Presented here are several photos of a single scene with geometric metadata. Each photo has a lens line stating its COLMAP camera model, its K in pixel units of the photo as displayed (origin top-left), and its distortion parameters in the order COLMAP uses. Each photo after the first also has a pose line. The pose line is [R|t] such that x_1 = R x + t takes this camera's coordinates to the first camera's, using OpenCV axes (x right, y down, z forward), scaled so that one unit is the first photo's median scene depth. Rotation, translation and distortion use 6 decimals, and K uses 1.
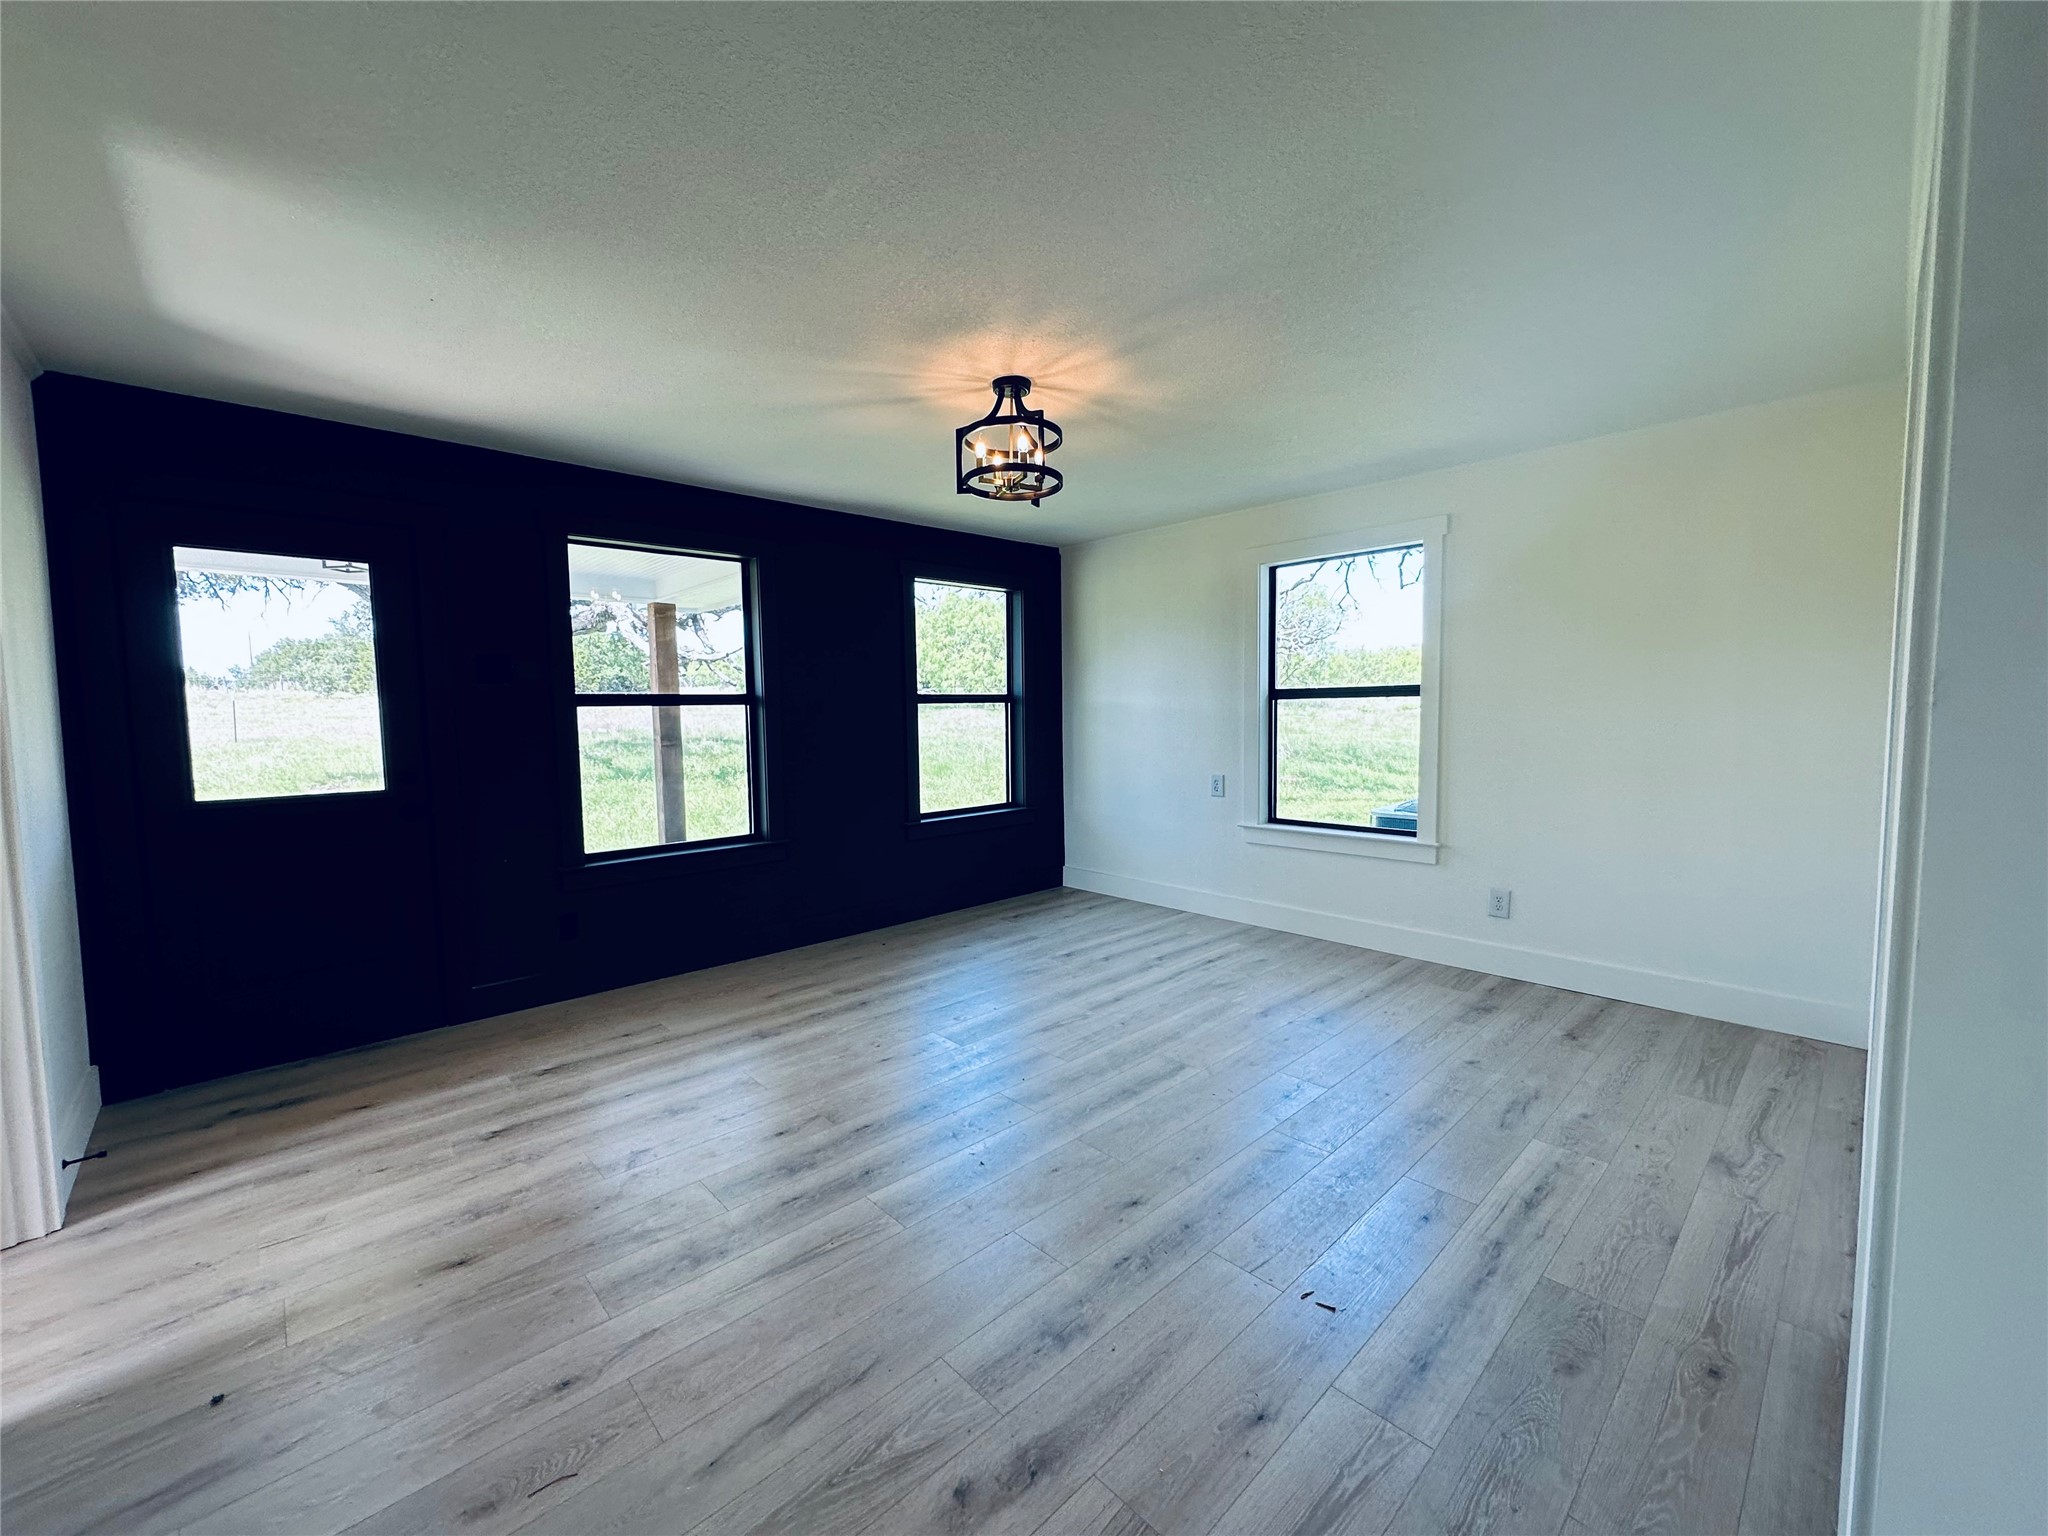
lens RADIAL K [[817.4, 0, 1024.3], [0, 817.4, 770.1], [0, 0, 1]] dist [-0.005690, 0.001500]
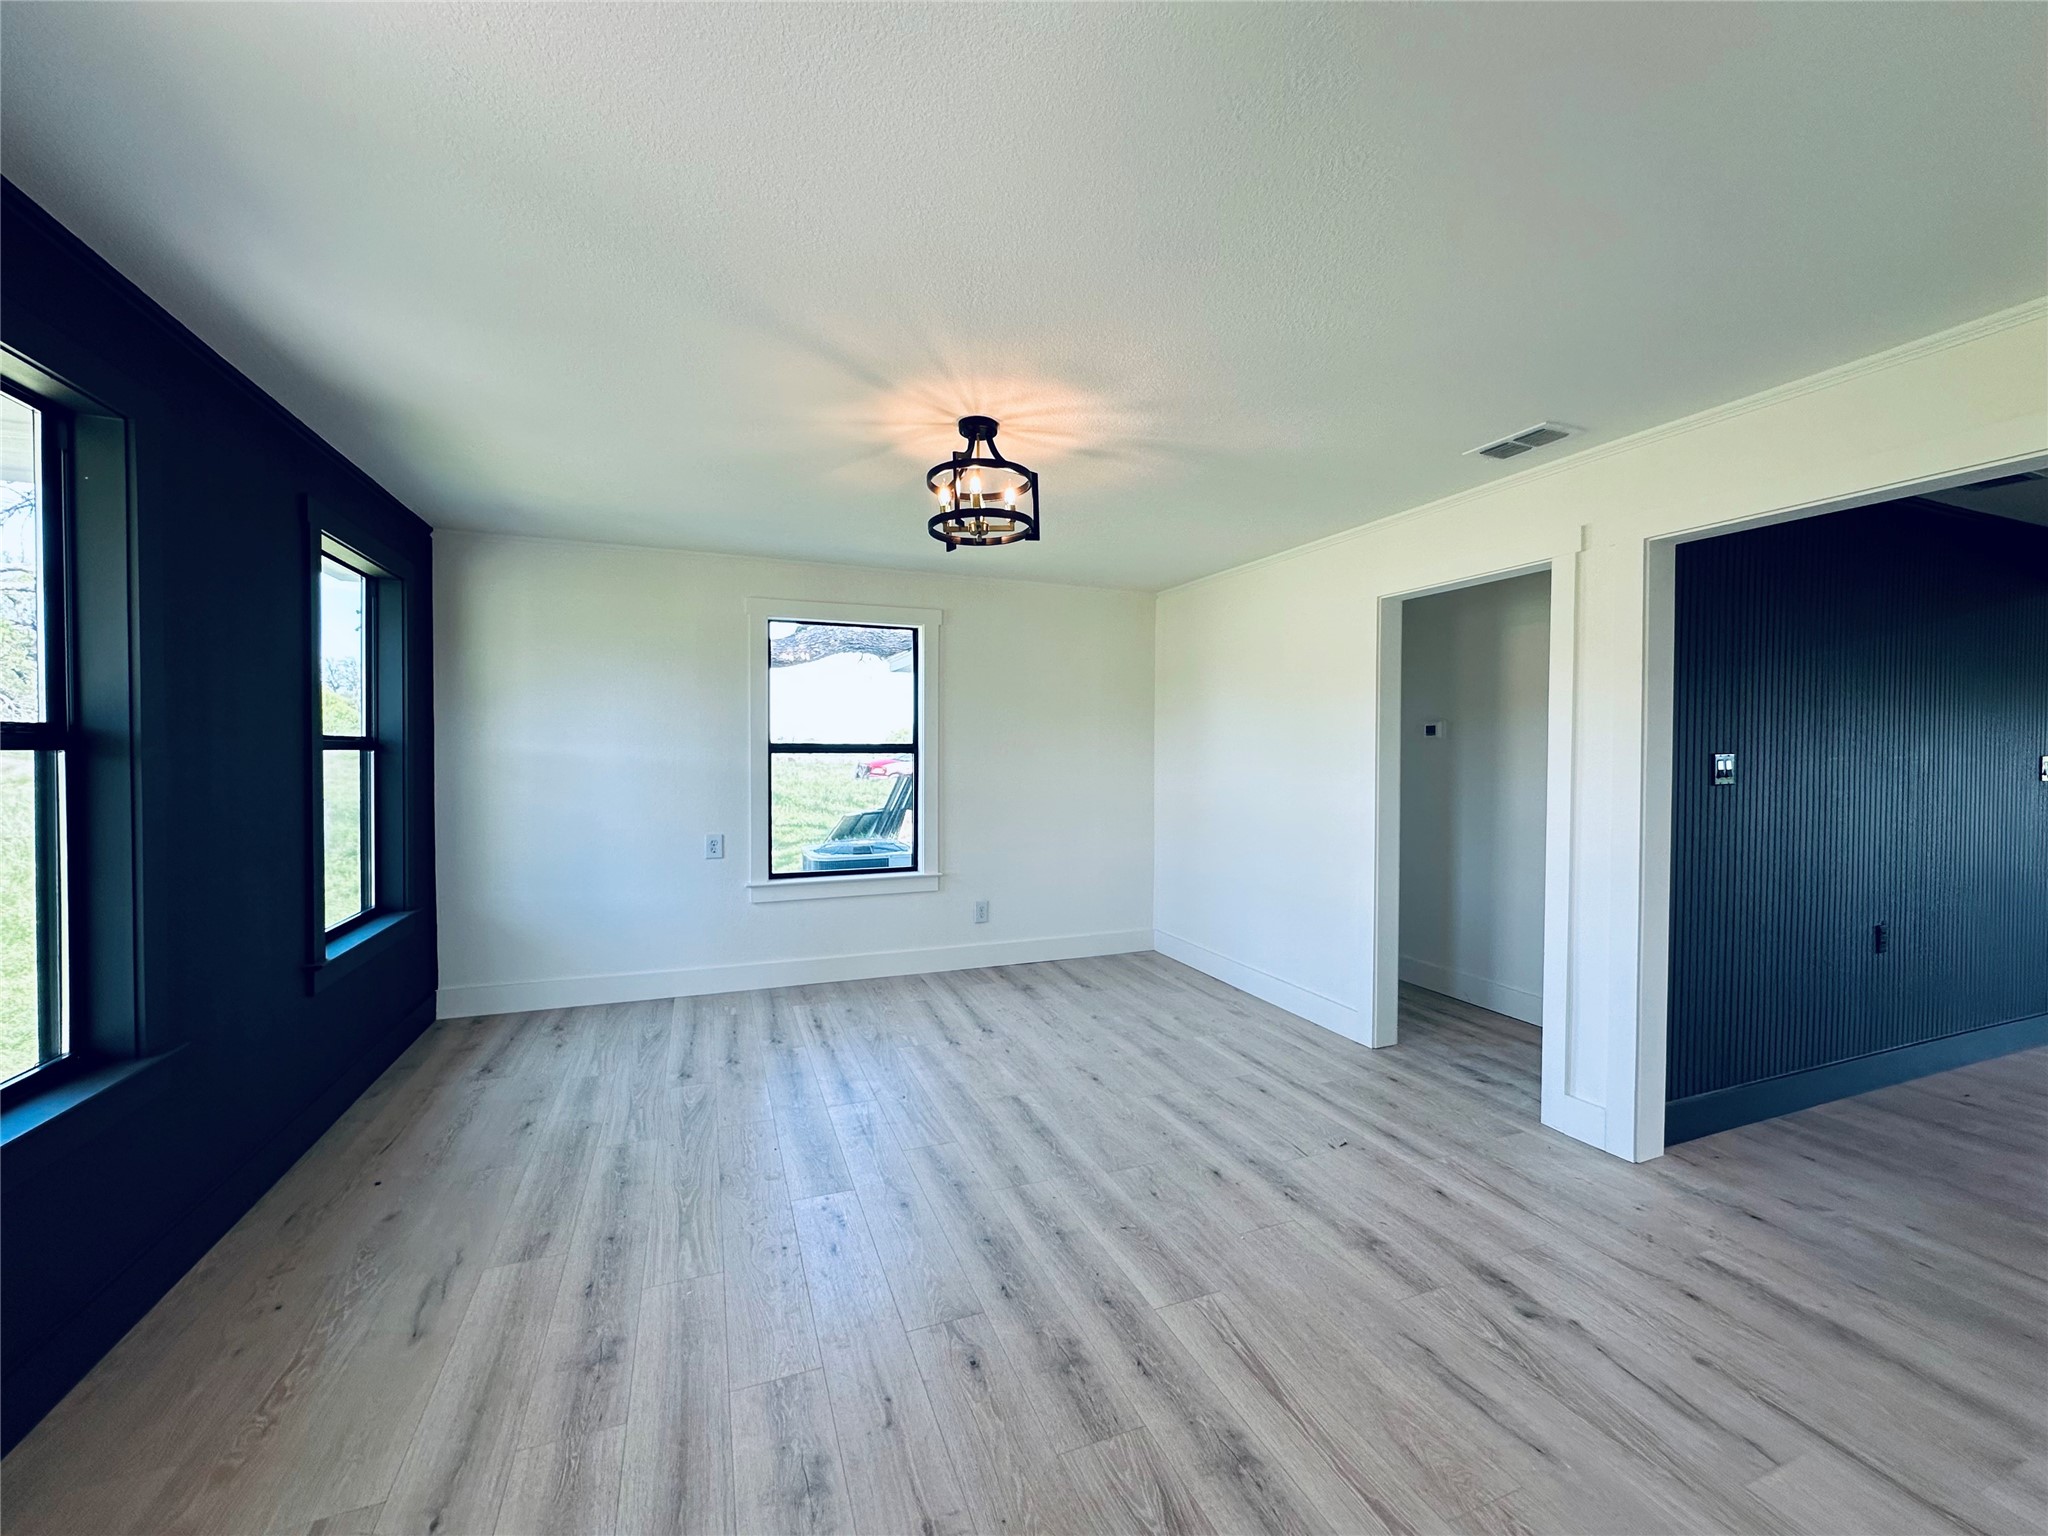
lens RADIAL K [[817.4, 0, 1024.3], [0, 817.4, 770.1], [0, 0, 1]] dist [-0.005690, 0.001500]
pose [[0.367901, -0.002403, 0.929862, -0.652607], [0.060416, 0.997945, -0.021324, -0.034752], [-0.927900, 0.064024, 0.367290, 0.463733]]
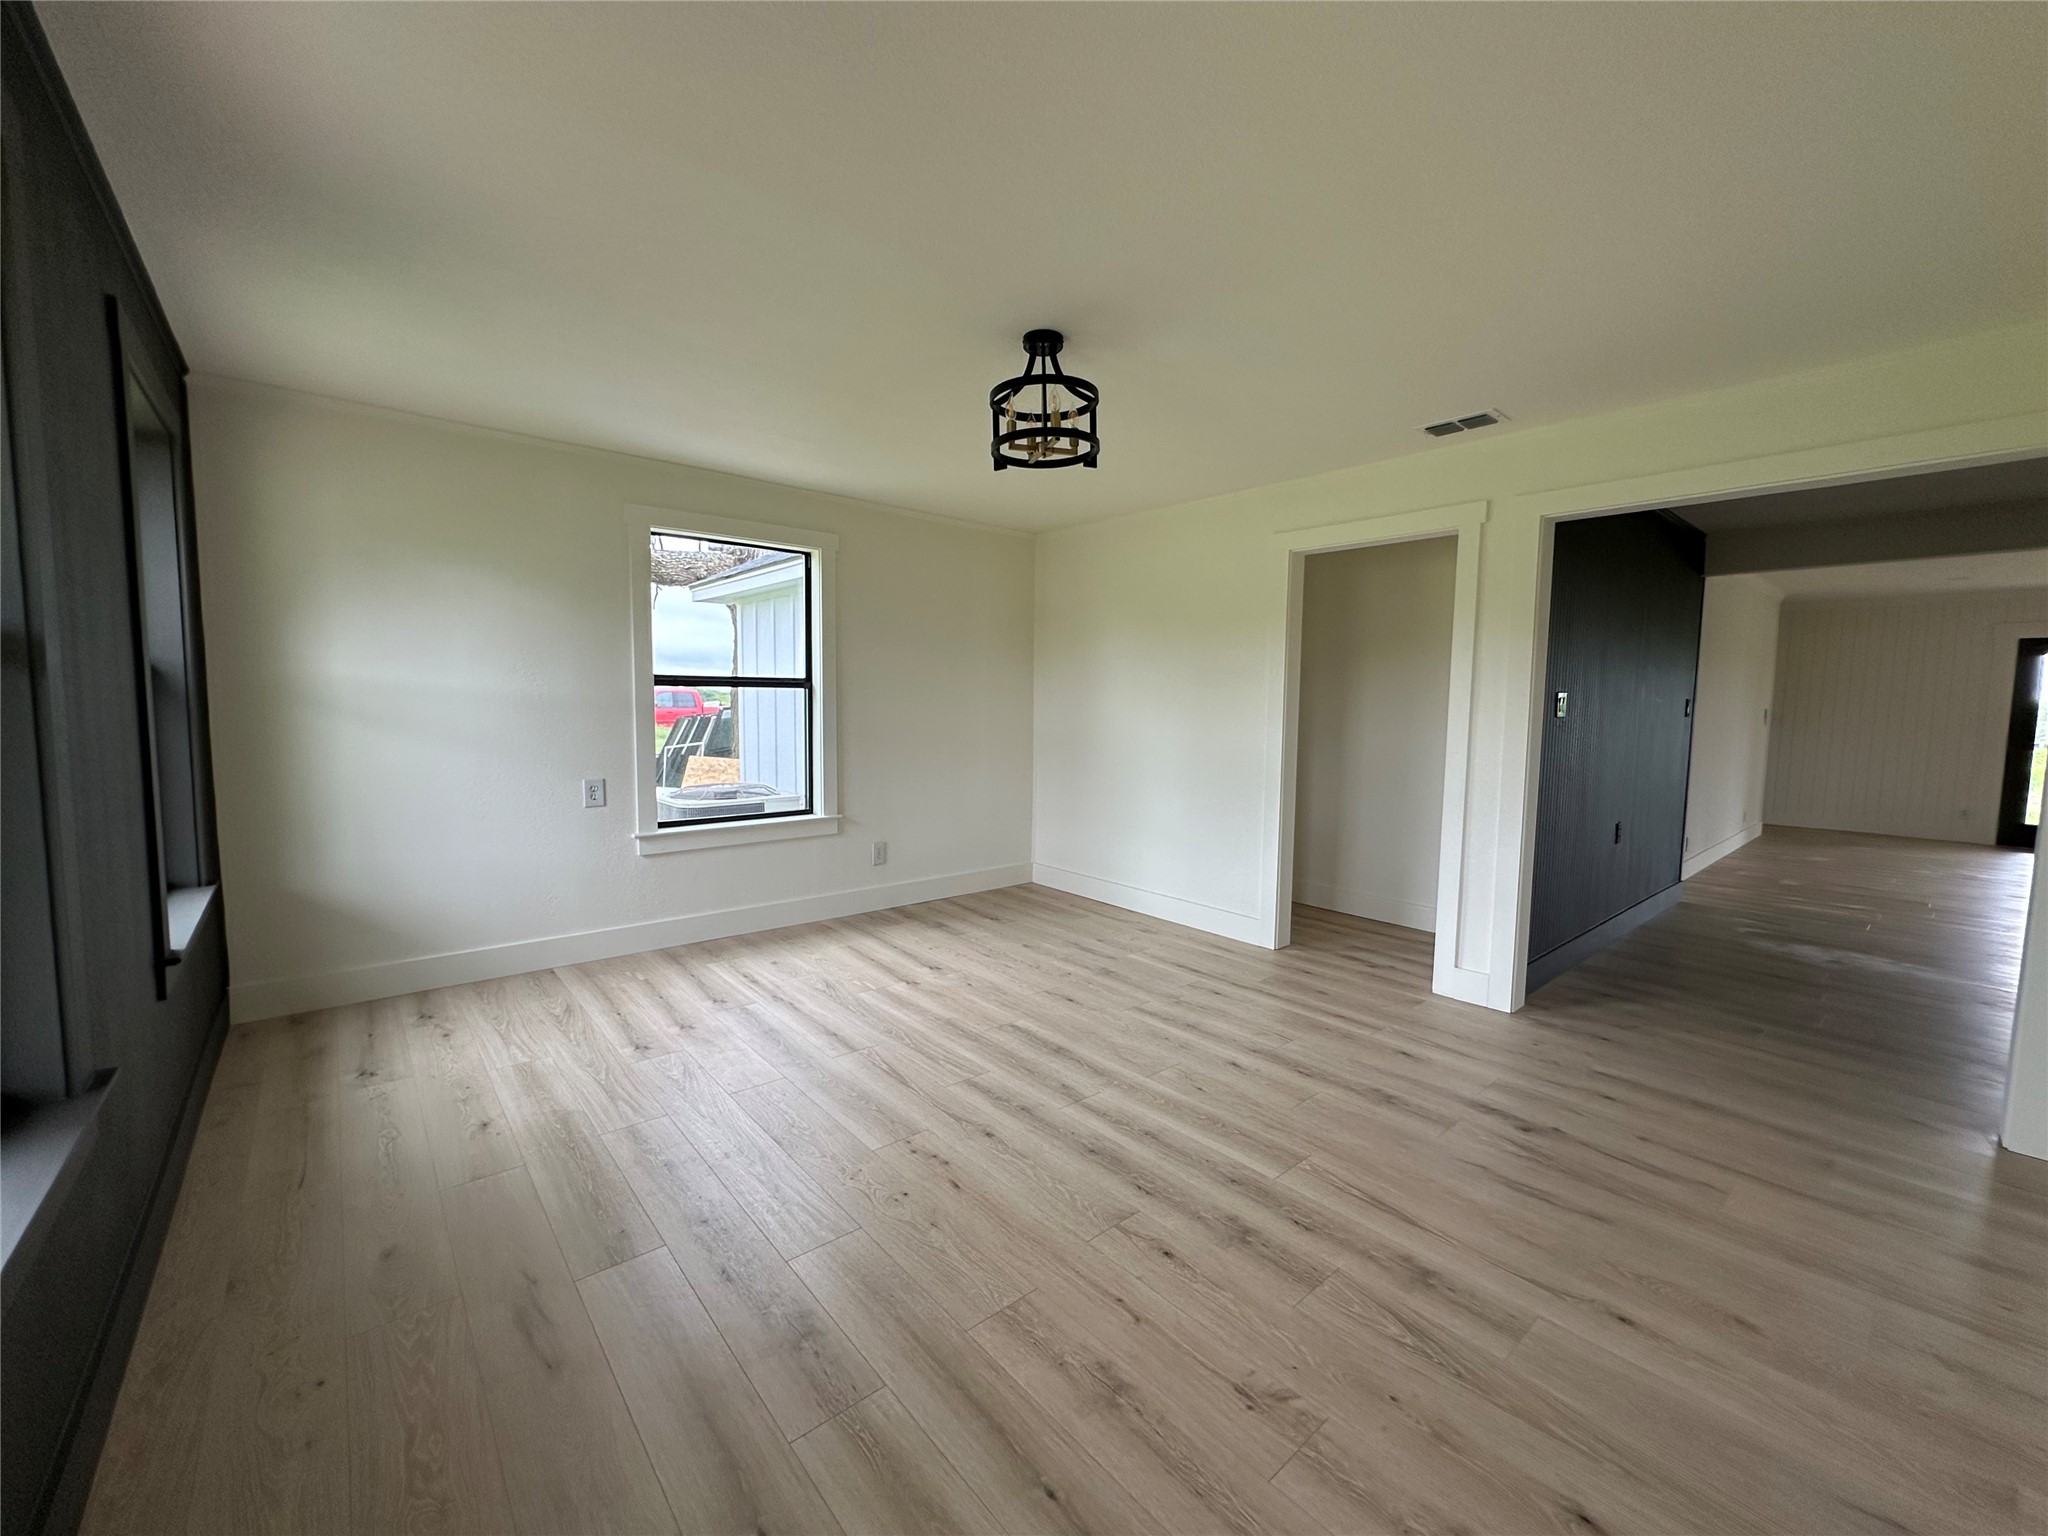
lens RADIAL K [[817.4, 0, 1024.3], [0, 817.4, 770.1], [0, 0, 1]] dist [-0.005690, 0.001500]
pose [[0.047217, -0.069360, 0.996474, -0.711718], [0.062565, 0.995833, 0.066351, -0.039437], [-0.996923, 0.059212, 0.051360, 0.741363]]
